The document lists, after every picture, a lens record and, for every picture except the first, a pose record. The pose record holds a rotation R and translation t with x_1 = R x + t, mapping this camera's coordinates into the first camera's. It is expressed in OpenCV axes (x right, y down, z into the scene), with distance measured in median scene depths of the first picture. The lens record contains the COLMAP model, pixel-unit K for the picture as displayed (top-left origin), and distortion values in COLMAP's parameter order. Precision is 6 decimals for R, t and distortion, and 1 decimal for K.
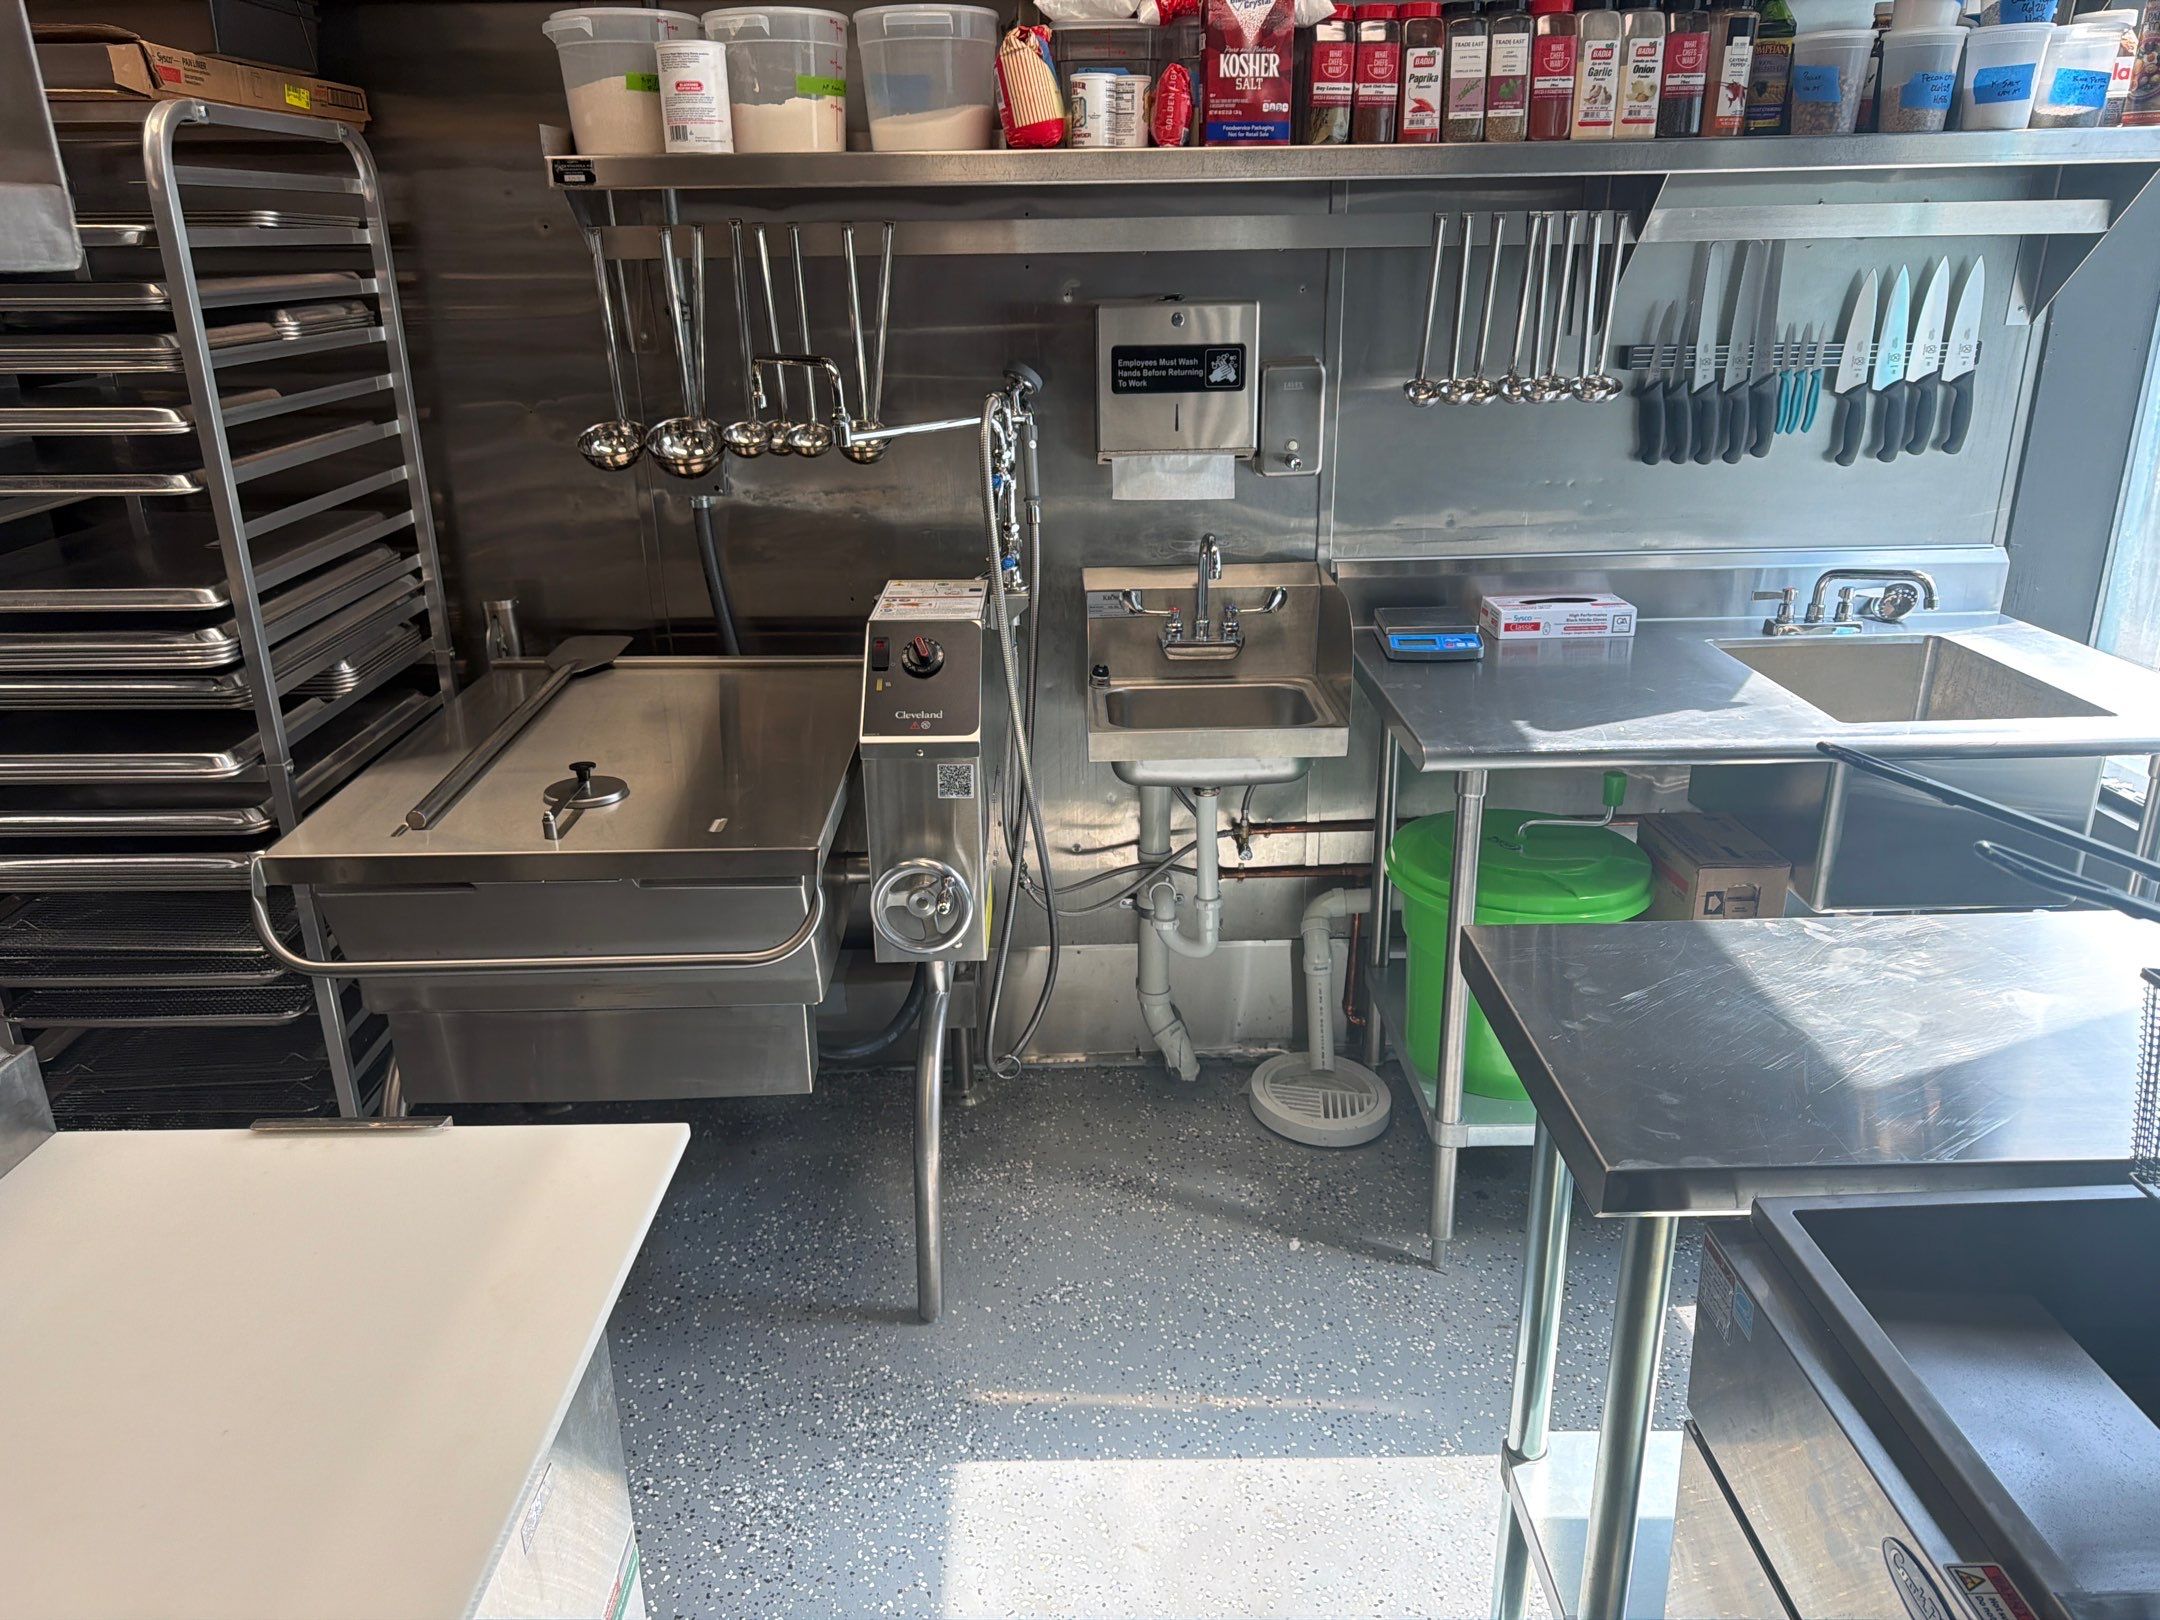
lens RADIAL K [[1553.6, 0, 1077.1], [0, 1553.6, 808.9], [0, 0, 1]] dist [0.036802, -0.035199]
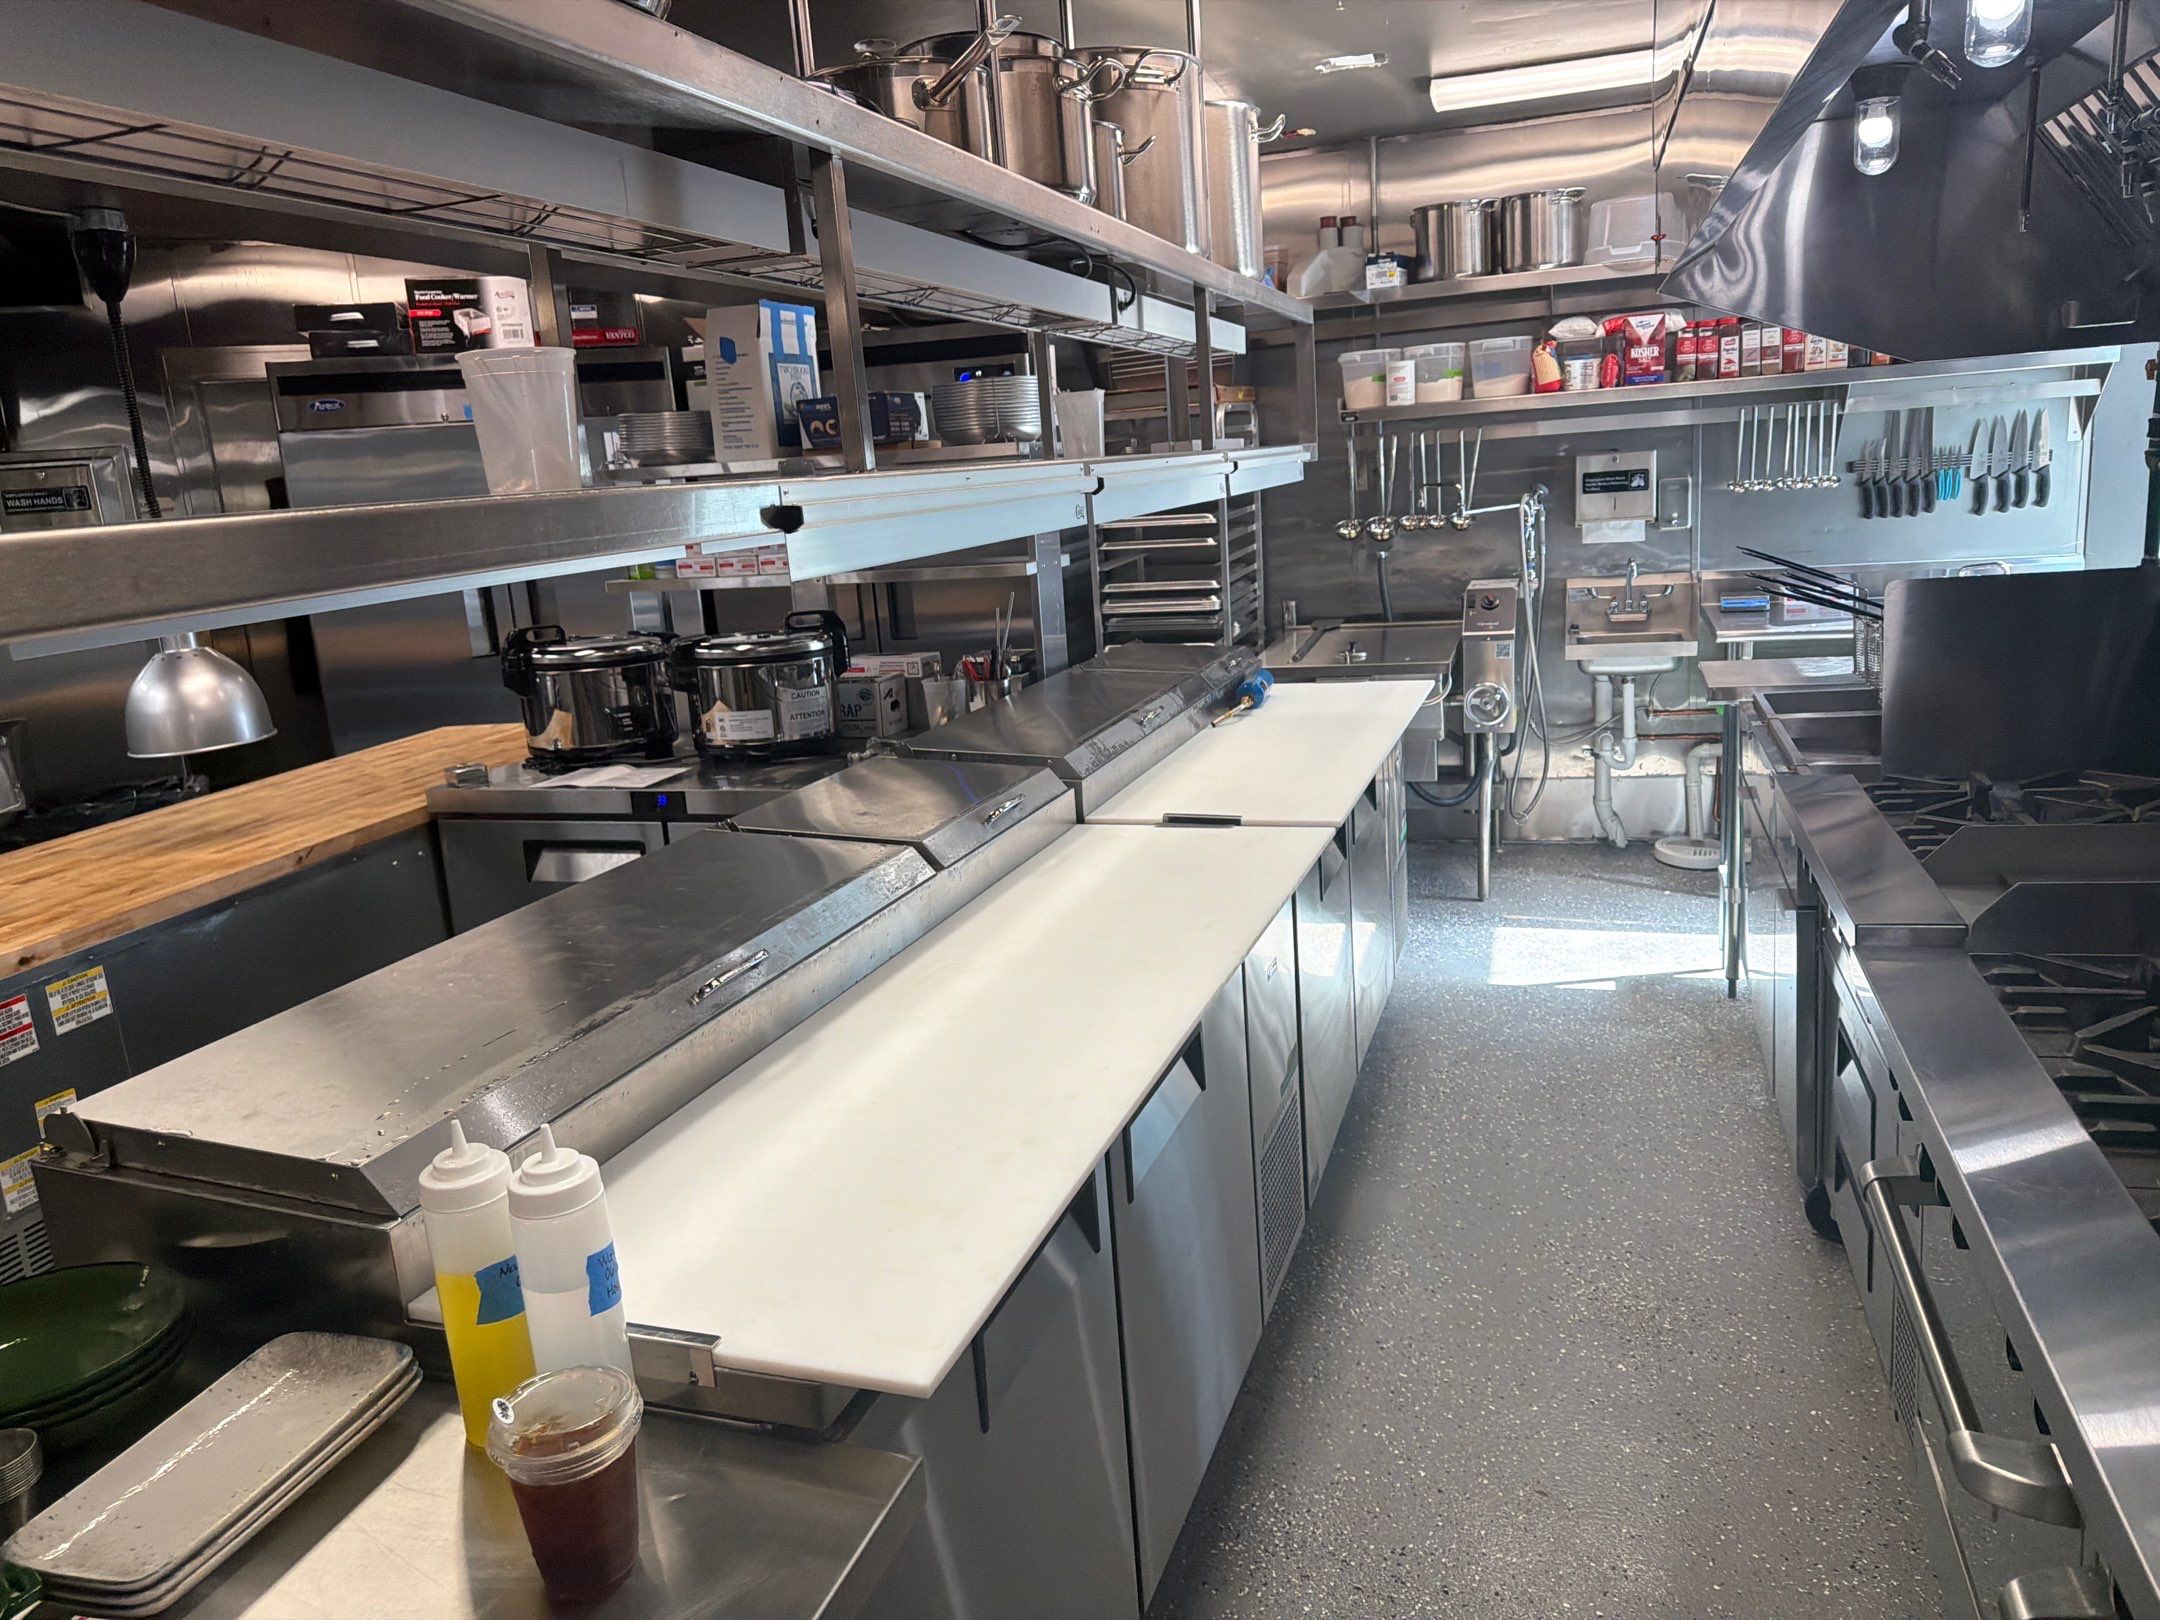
lens RADIAL K [[1553.6, 0, 1066.9], [0, 1553.6, 804.2], [0, 0, 1]] dist [0.036802, -0.035199]
pose [[0.939809, 0.021738, -0.341007, 0.101807], [-0.058002, 0.993640, -0.096513, 0.430849], [0.336740, 0.110483, 0.935093, -1.282719]]
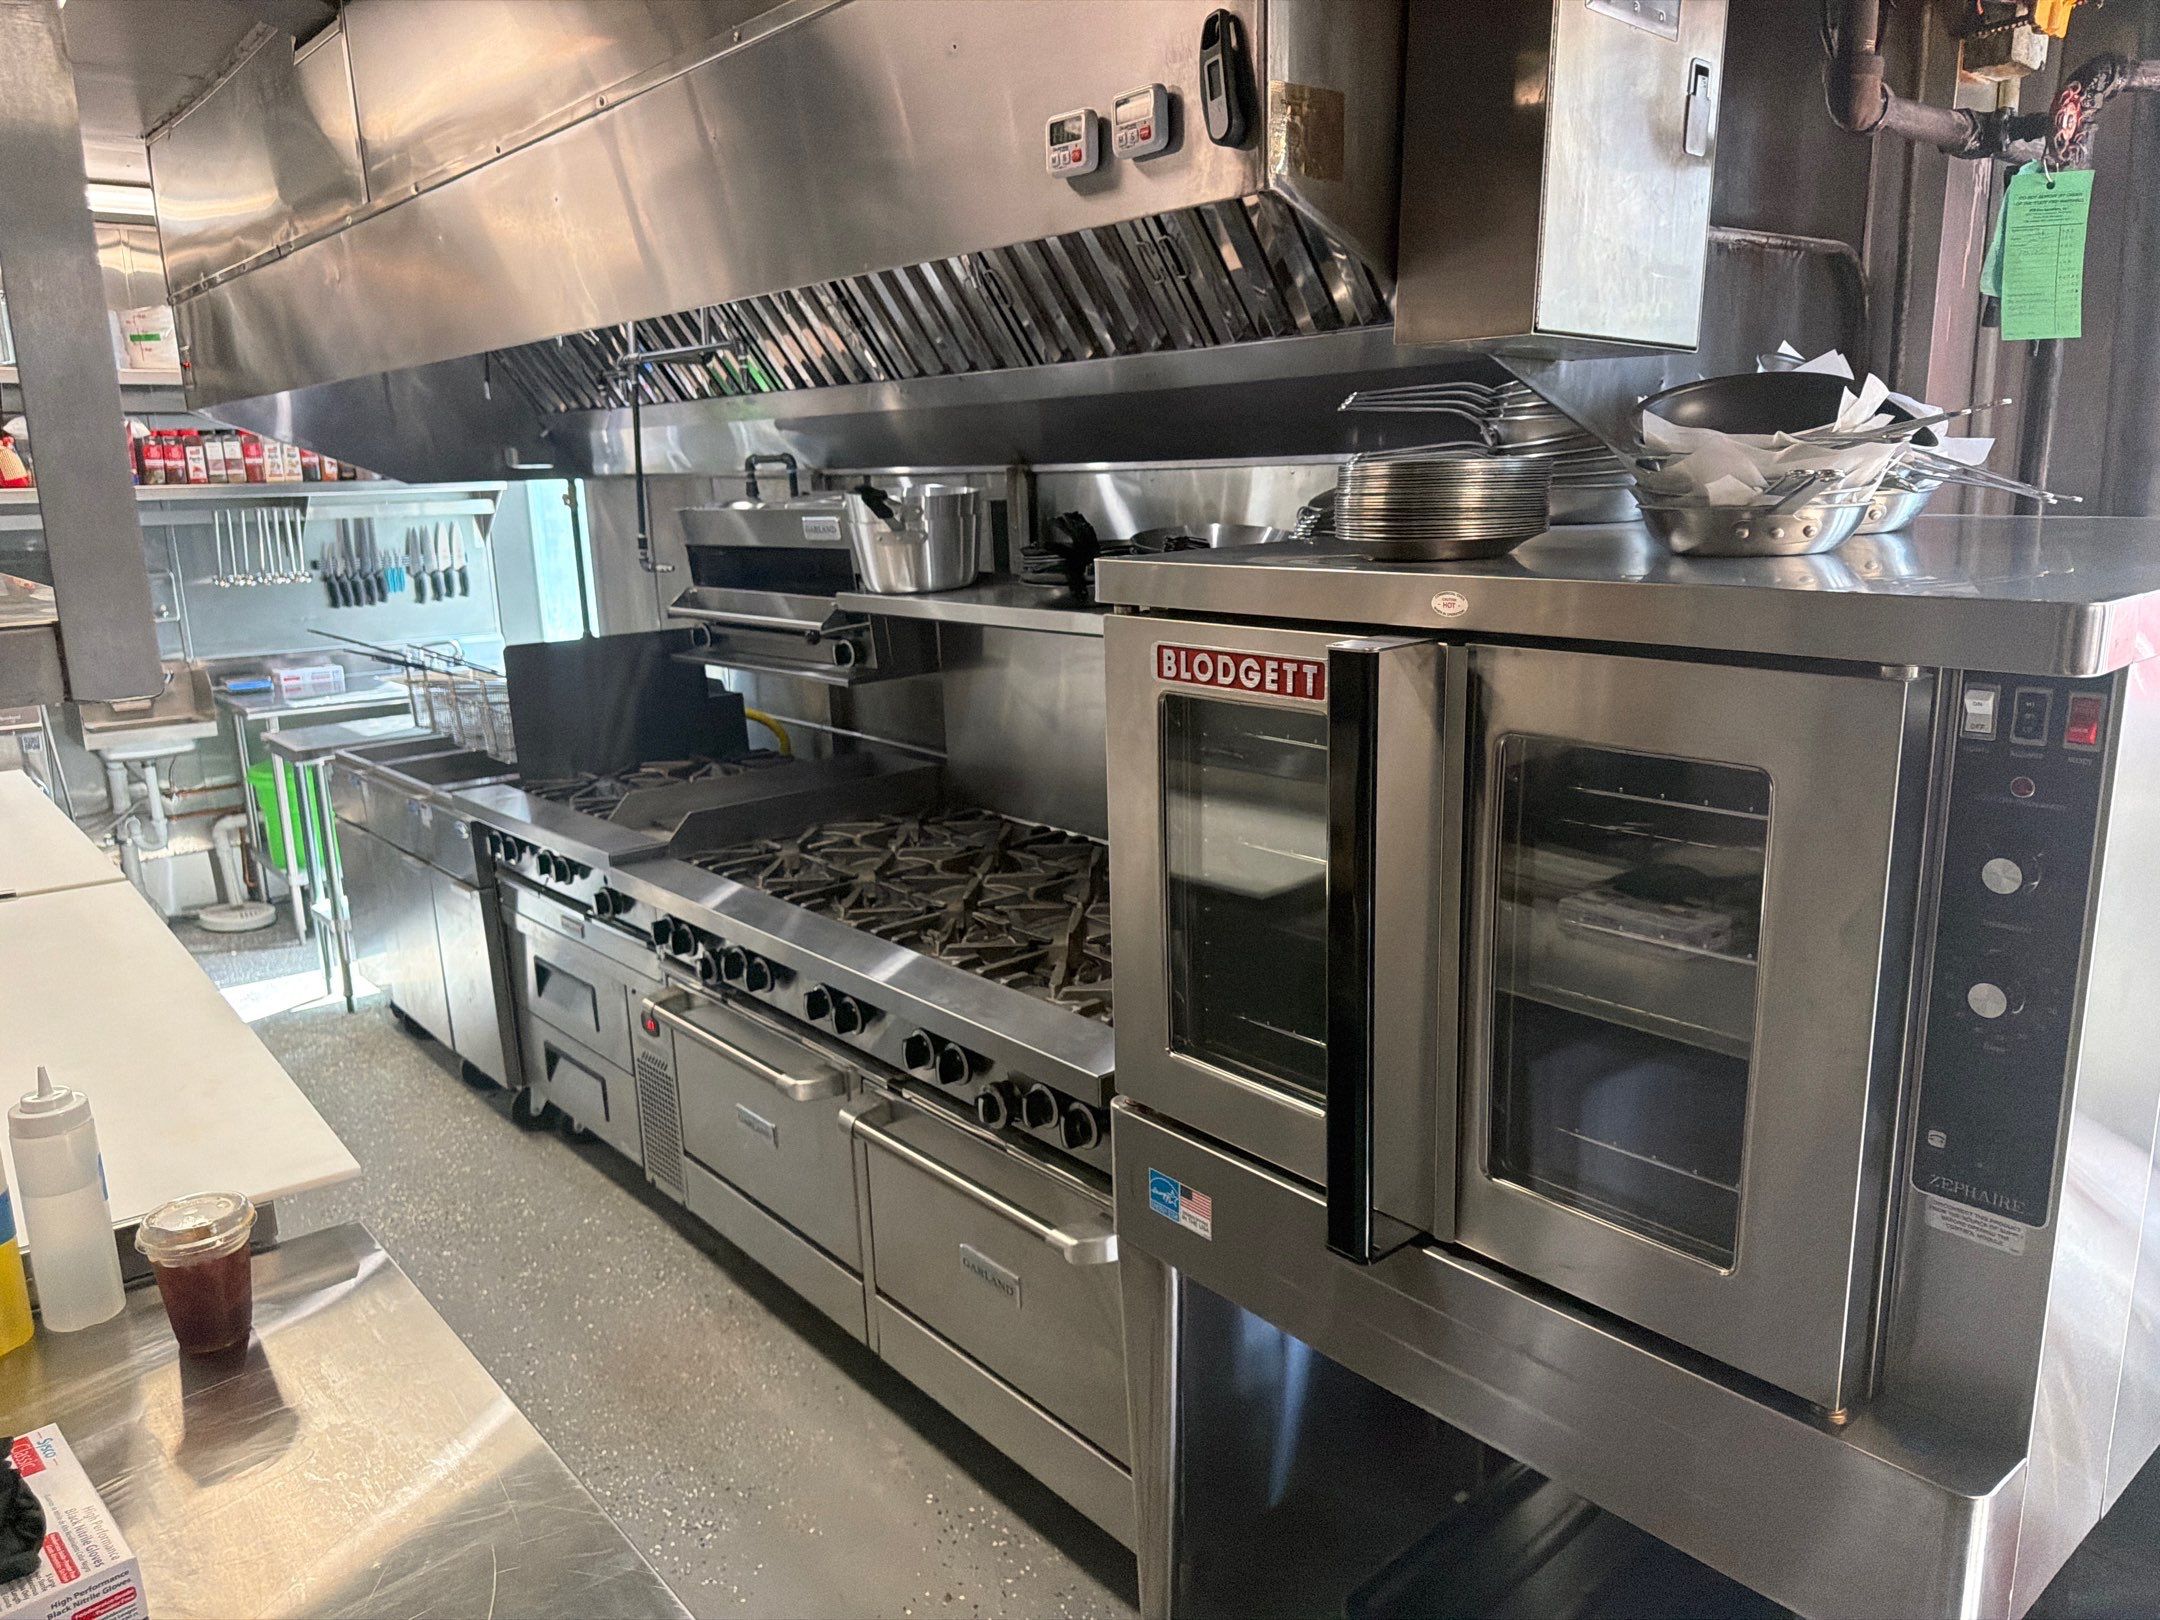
lens RADIAL K [[1553.6, 0, 1067.7], [0, 1553.6, 811.1], [0, 0, 1]] dist [0.036802, -0.035199]
pose [[0.781410, -0.141604, 0.607740, -0.273475], [0.227459, 0.971542, -0.066089, 0.528168], [-0.581086, 0.189879, 0.791381, -1.584469]]
